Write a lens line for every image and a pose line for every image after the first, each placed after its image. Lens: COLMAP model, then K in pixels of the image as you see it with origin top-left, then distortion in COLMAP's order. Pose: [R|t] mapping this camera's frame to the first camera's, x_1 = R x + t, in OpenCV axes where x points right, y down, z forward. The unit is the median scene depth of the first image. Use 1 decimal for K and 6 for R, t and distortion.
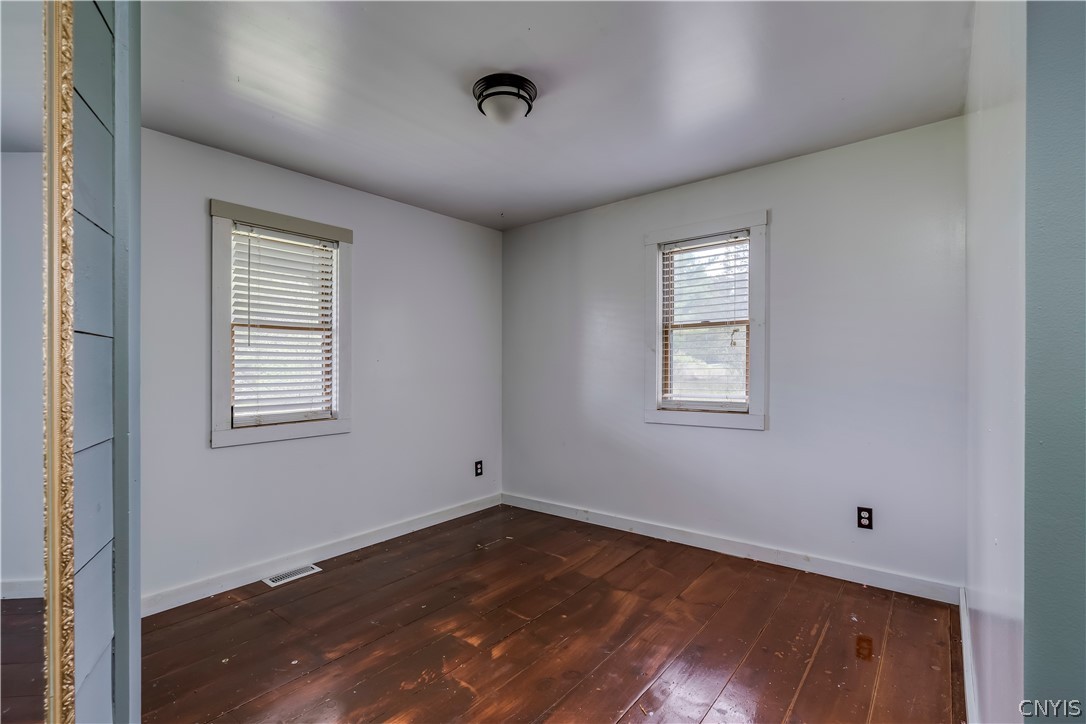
lens RADIAL K [[491.2, 0, 551.8], [0, 491.2, 359.3], [0, 0, 1]] dist [-0.010425, 0.004285]
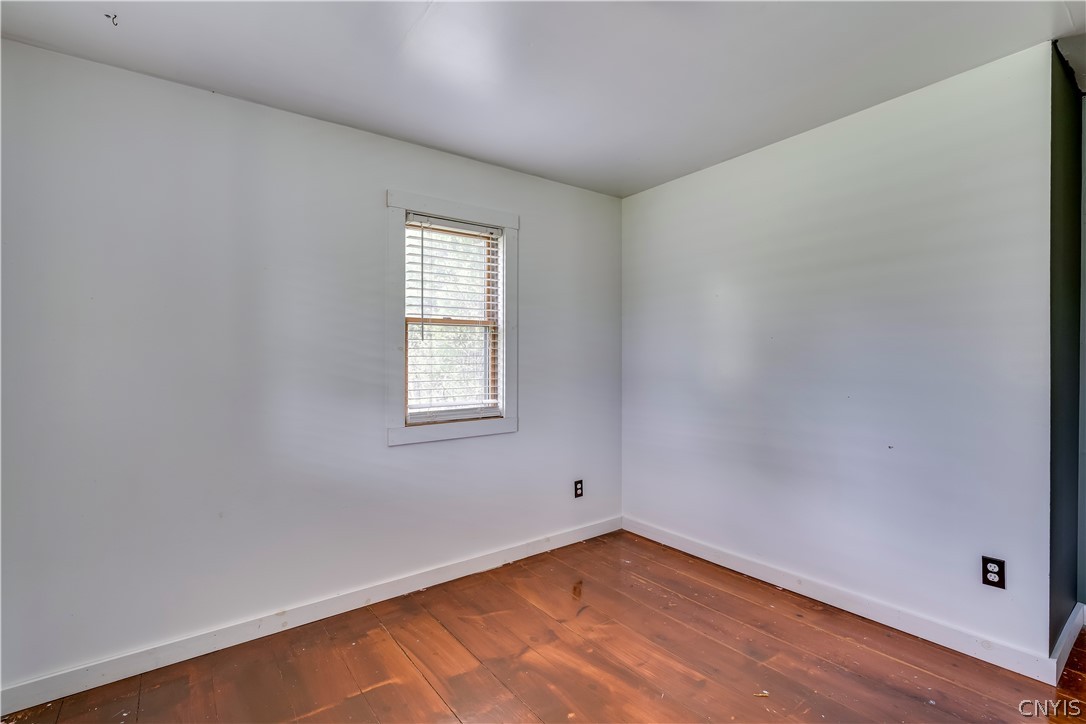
lens RADIAL K [[491.2, 0, 547.9], [0, 491.2, 369.8], [0, 0, 1]] dist [-0.010425, 0.004285]
pose [[0.255996, -0.005086, 0.966664, -0.602296], [-0.001924, 0.999981, 0.005771, 0.011913], [-0.966676, -0.003338, 0.255982, 0.759433]]
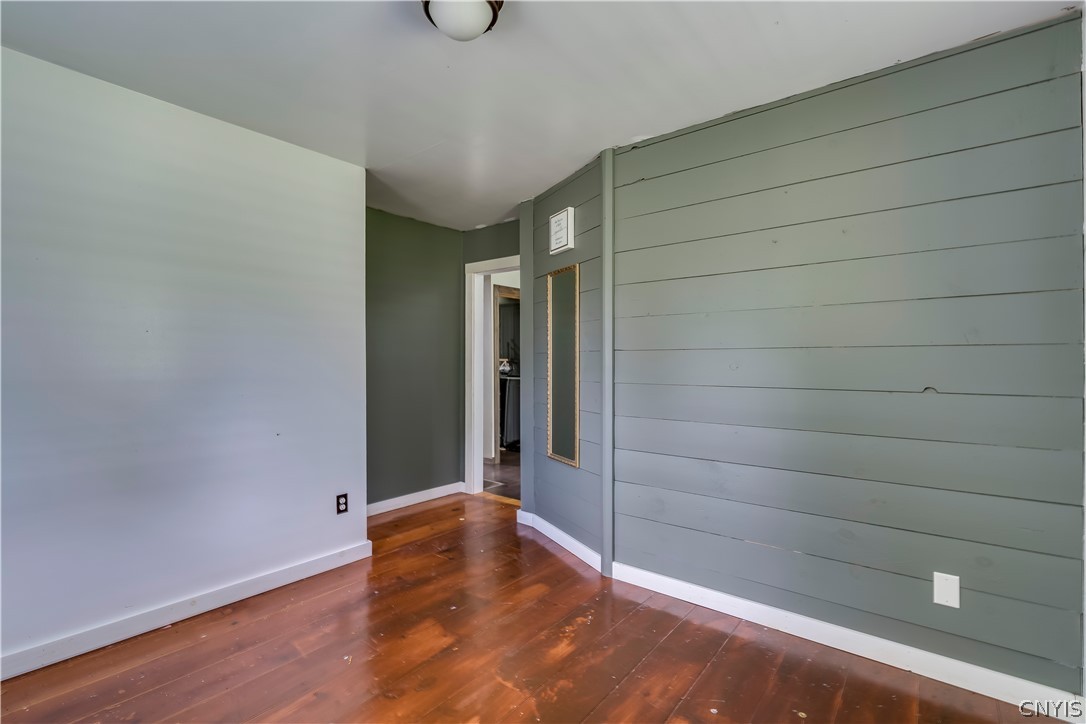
lens RADIAL K [[491.2, 0, 544.6], [0, 491.2, 364.5], [0, 0, 1]] dist [-0.010425, 0.004285]
pose [[-0.999855, 0.008730, 0.014653, -0.189887], [0.008647, 0.999946, -0.005725, 0.020324], [-0.014702, -0.005597, -0.999876, 1.386883]]
